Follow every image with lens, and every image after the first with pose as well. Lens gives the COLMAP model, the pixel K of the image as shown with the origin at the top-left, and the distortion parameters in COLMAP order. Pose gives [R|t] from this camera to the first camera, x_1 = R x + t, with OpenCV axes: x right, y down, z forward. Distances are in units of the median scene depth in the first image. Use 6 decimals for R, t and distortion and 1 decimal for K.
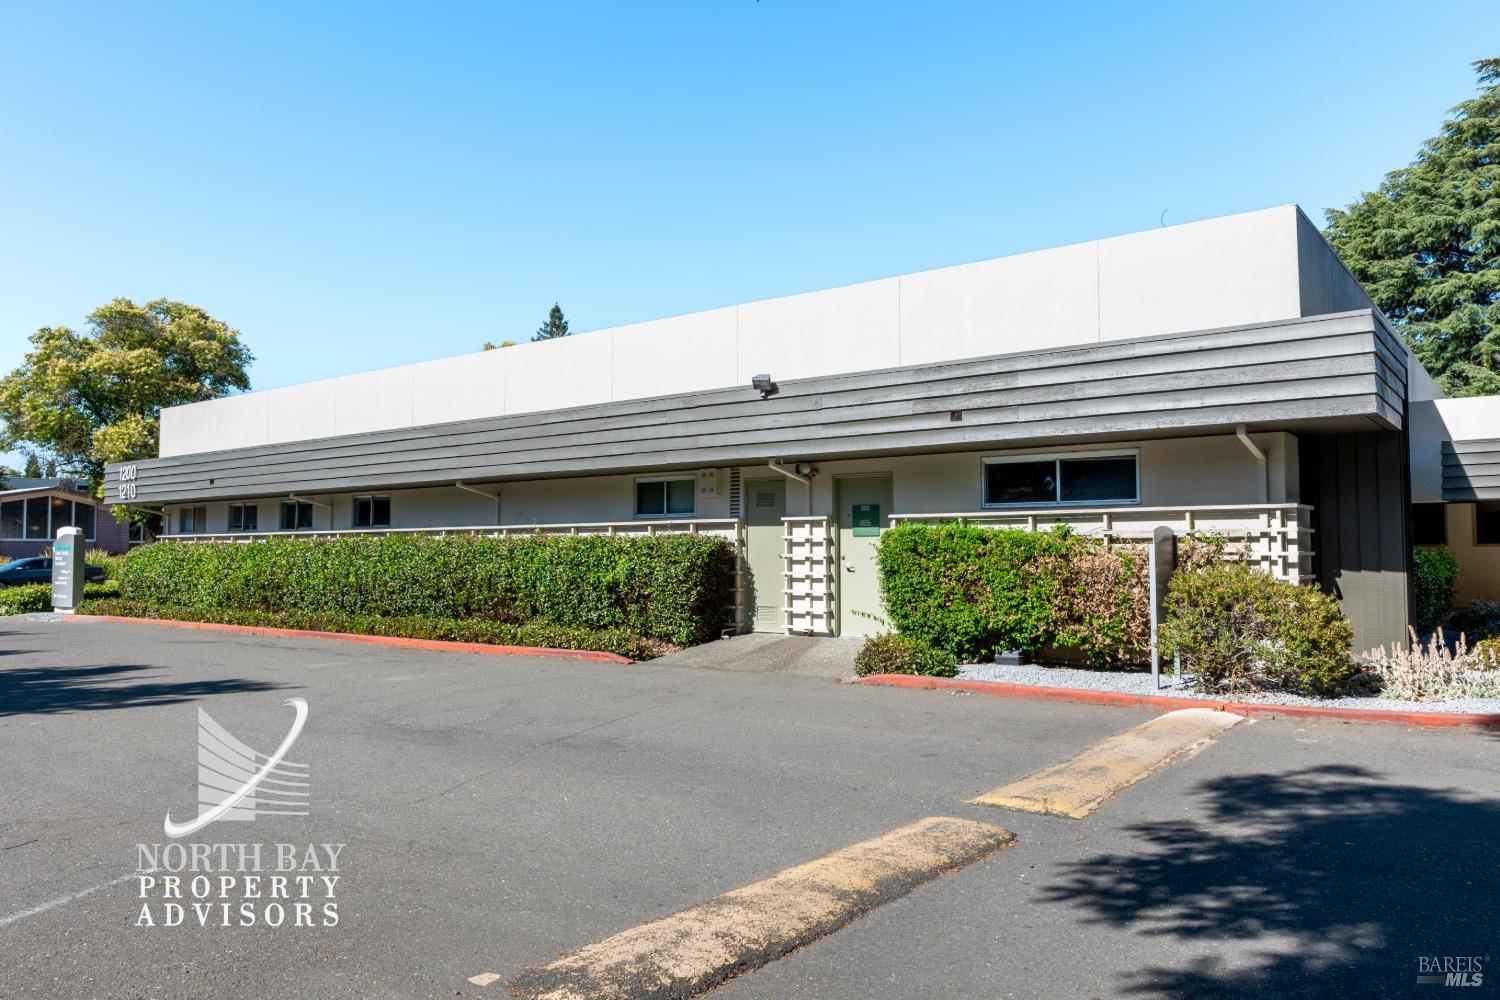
lens RADIAL K [[1093.1, 0, 750.0], [0, 1093.1, 500.0], [0, 0, 1]] dist [-0.004897, 0.002284]
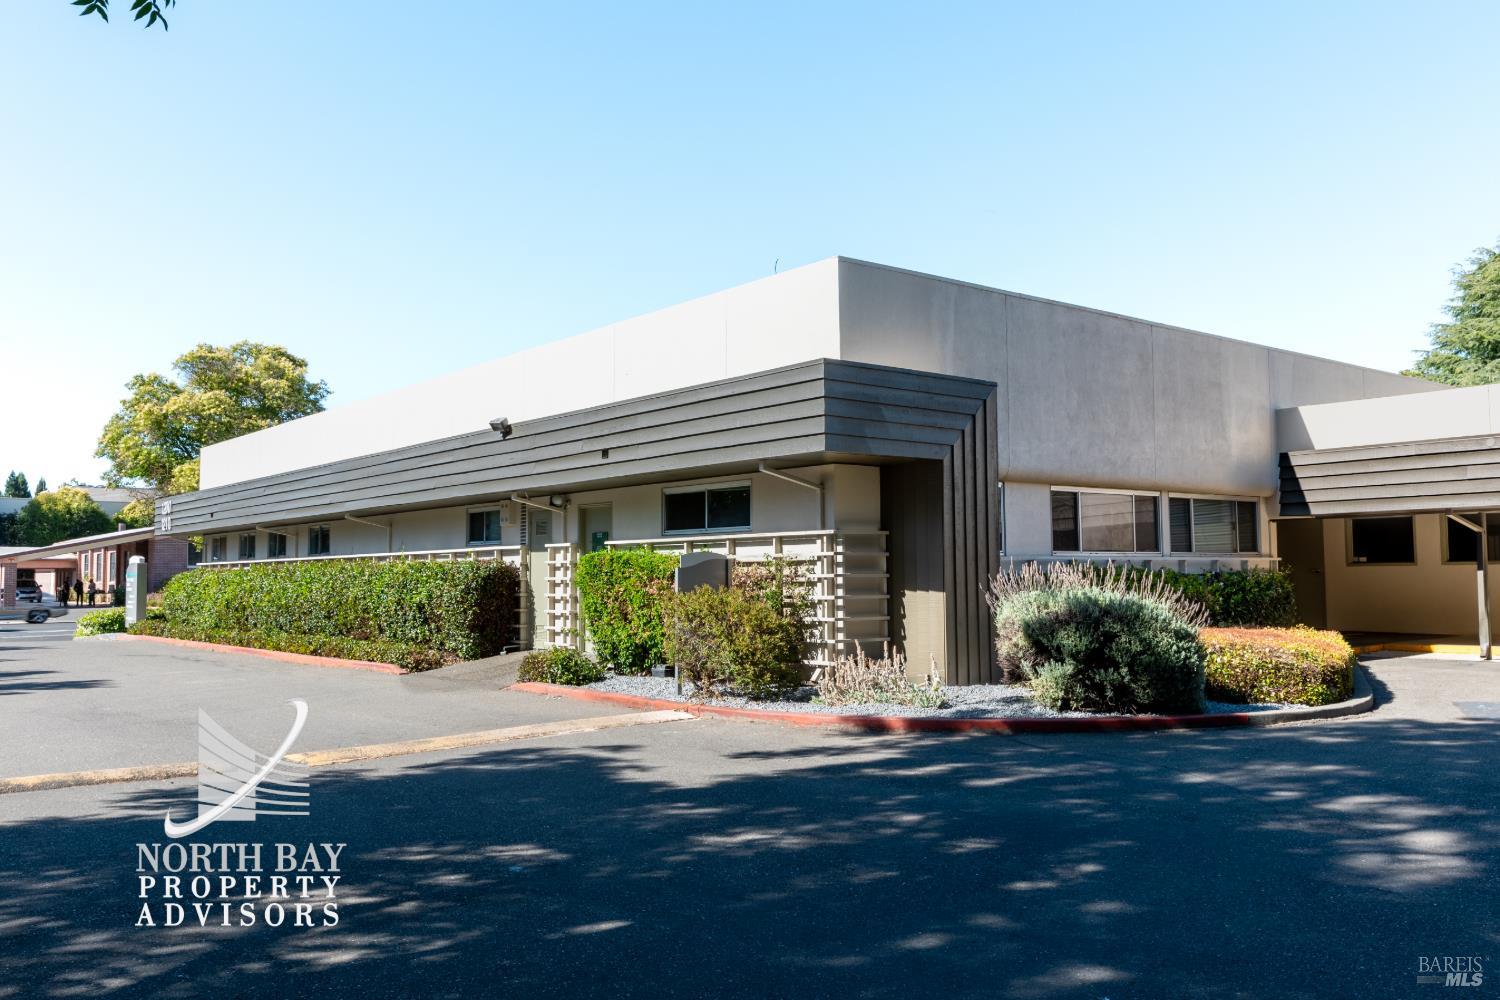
lens RADIAL K [[1286.0, 0, 750.0], [0, 1286.0, 500.0], [0, 0, 1]] dist [0.002478, 0.001824]
pose [[0.967639, -0.019758, -0.251562, 0.528118], [0.016925, 0.999767, -0.013419, -0.007431], [0.251769, 0.008727, 0.967748, -0.191719]]
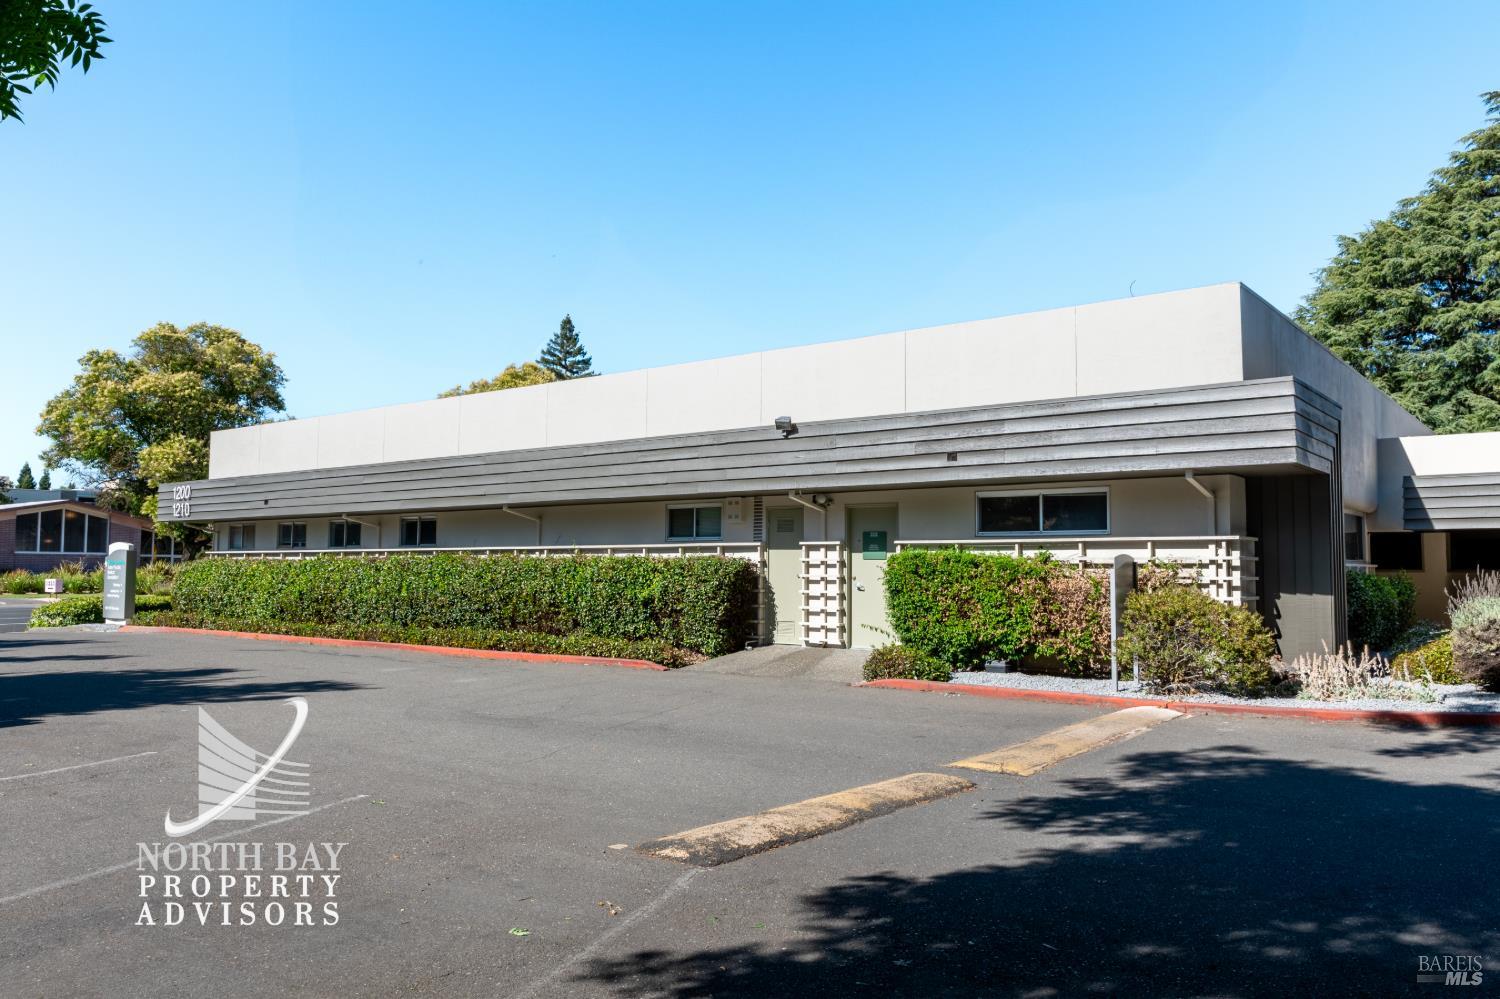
lens RADIAL K [[1146.2, 0, 750.0], [0, 1146.2, 499.5], [0, 0, 1]] dist [0.000391, -0.000001]
pose [[0.999924, 0.007690, -0.009626, -0.010734], [-0.007823, 0.999873, -0.013899, -0.010430], [0.009518, 0.013973, 0.999857, -0.172004]]
